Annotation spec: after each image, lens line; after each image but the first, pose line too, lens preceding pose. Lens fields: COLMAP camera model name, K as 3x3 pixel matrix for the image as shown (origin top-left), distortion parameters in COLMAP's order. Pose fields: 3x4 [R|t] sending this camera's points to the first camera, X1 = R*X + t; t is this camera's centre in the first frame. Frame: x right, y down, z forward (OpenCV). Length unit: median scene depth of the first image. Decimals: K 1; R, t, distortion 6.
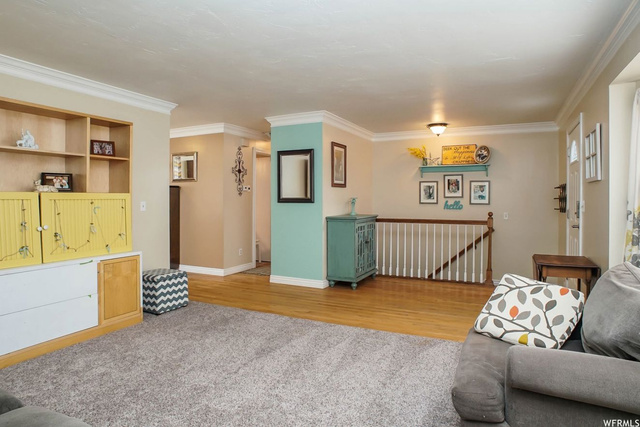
lens RADIAL K [[386.1, 0, 320.9], [0, 386.1, 210.1], [0, 0, 1]] dist [-0.082292, 0.044140]
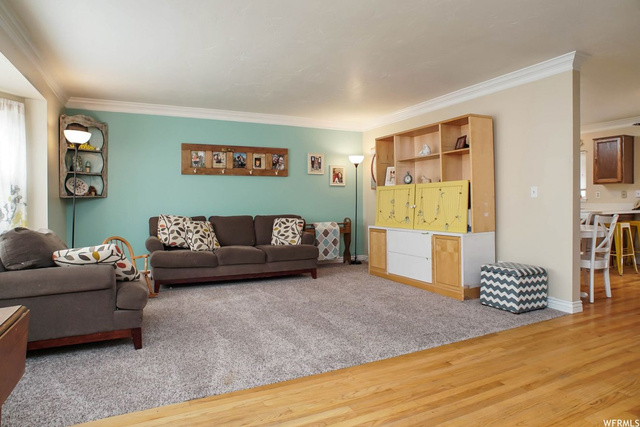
lens RADIAL K [[386.1, 0, 313.9], [0, 386.1, 199.6], [0, 0, 1]] dist [-0.082292, 0.044140]
pose [[-0.608367, 0.002460, -0.793652, 0.585638], [-0.012854, 0.999834, 0.012952, 0.003053], [0.793552, 0.018081, -0.608234, 1.223644]]
